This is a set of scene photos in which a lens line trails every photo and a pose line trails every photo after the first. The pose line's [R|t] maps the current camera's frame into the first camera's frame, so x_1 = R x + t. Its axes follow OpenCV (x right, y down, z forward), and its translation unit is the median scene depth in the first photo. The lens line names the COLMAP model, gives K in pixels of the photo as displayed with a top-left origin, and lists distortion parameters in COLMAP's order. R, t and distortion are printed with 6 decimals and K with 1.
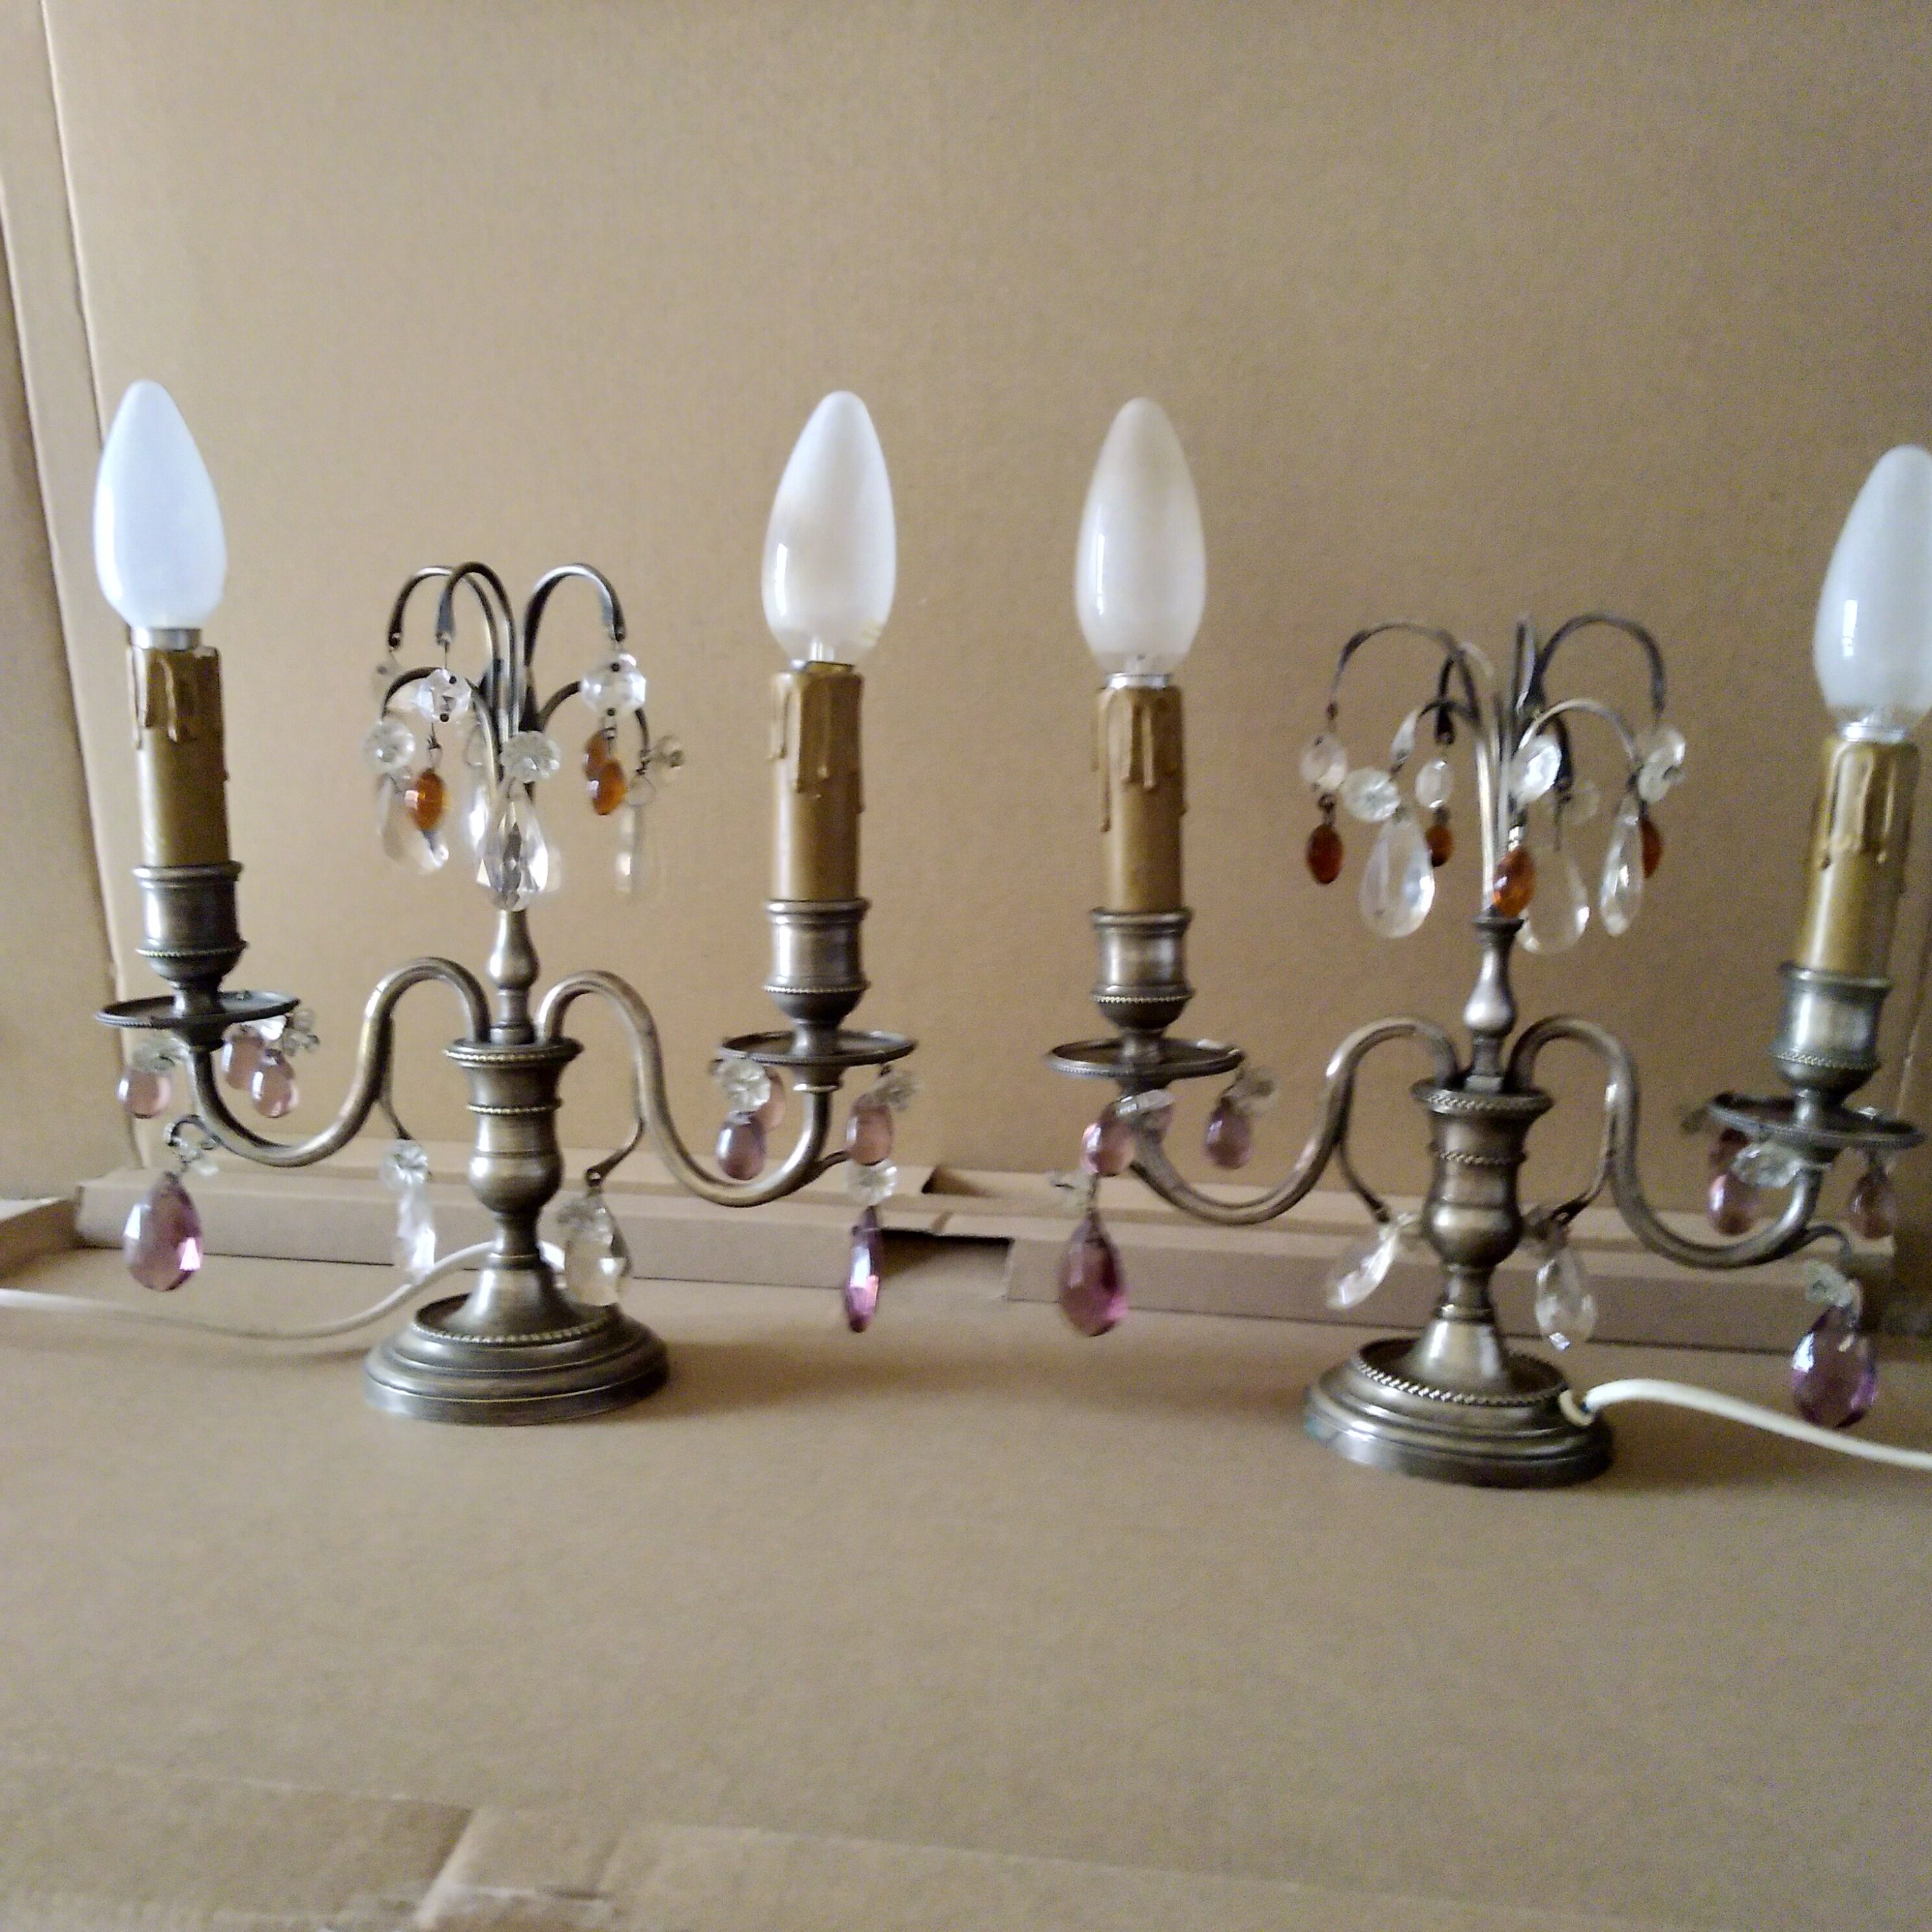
lens RADIAL K [[2179.9, 0, 957.5], [0, 2179.9, 957.3], [0, 0, 1]] dist [-0.017488, 0.000000]
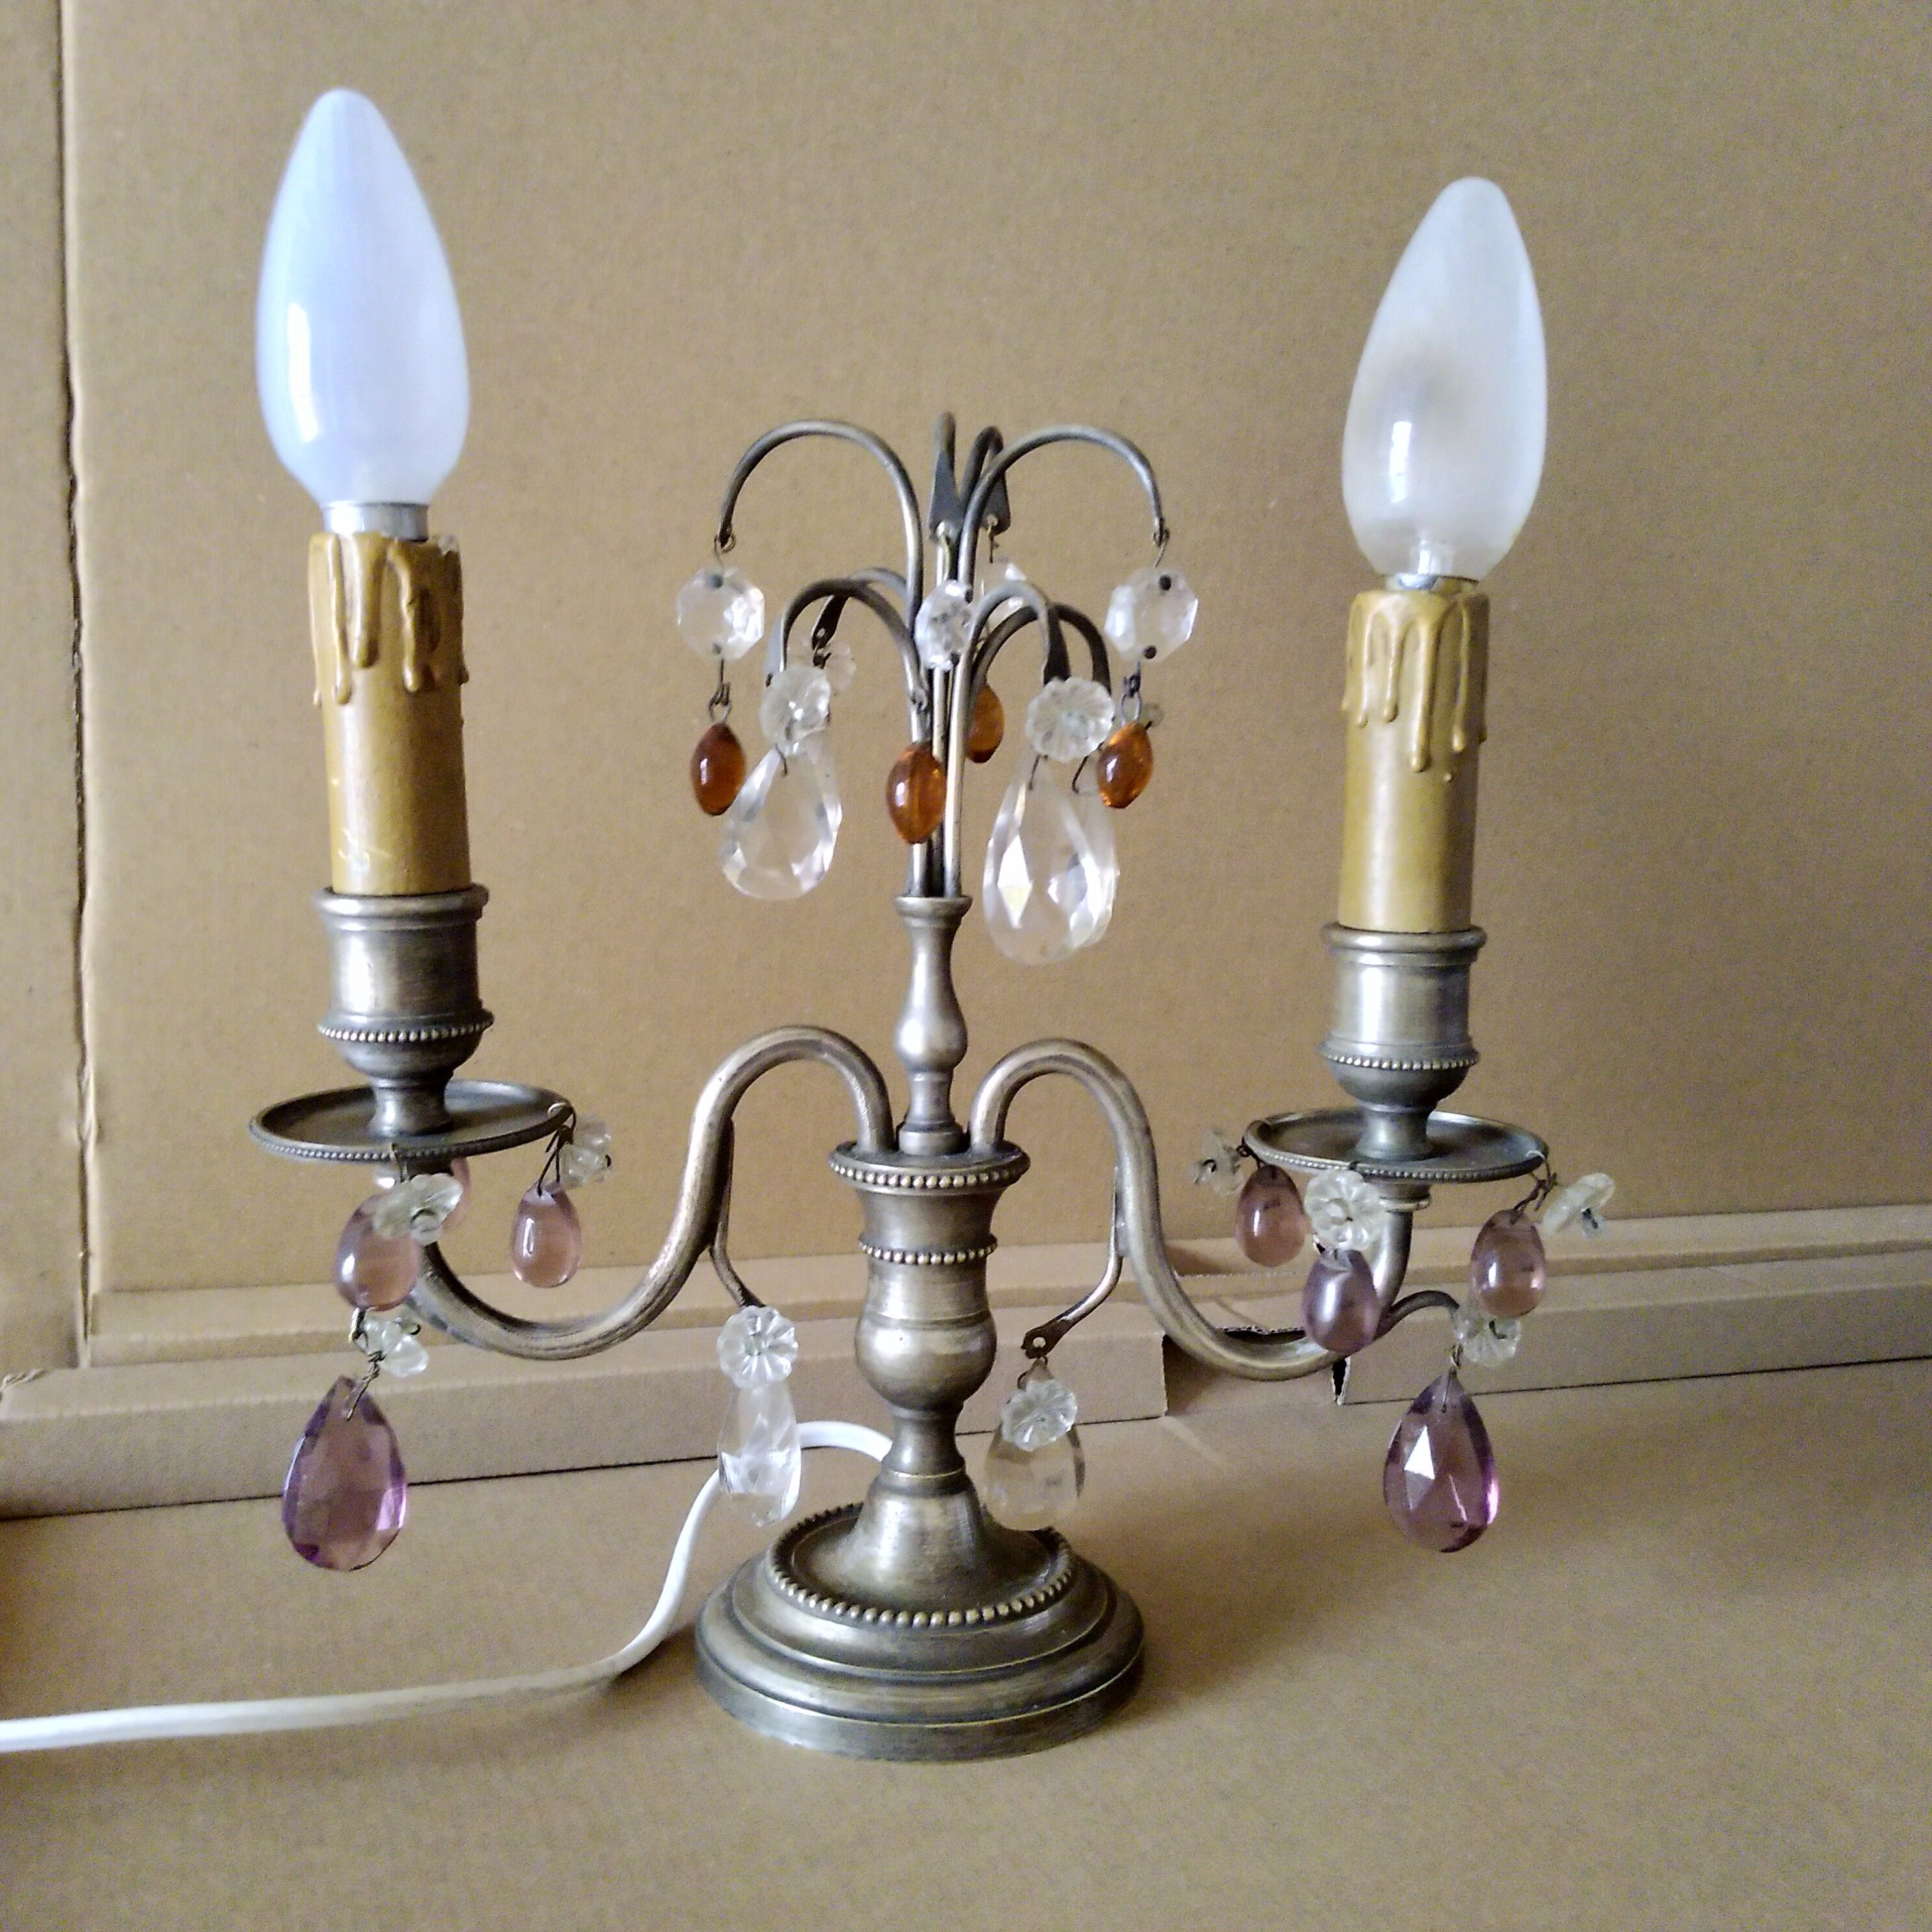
lens RADIAL K [[2179.9, 0, 963.1], [0, 2179.9, 954.5], [0, 0, 1]] dist [-0.017488, 0.000000]
pose [[0.969922, -0.025649, 0.242061, -0.353649], [0.020606, 0.999515, 0.023341, -0.035885], [-0.242542, -0.017651, 0.969980, 0.362988]]
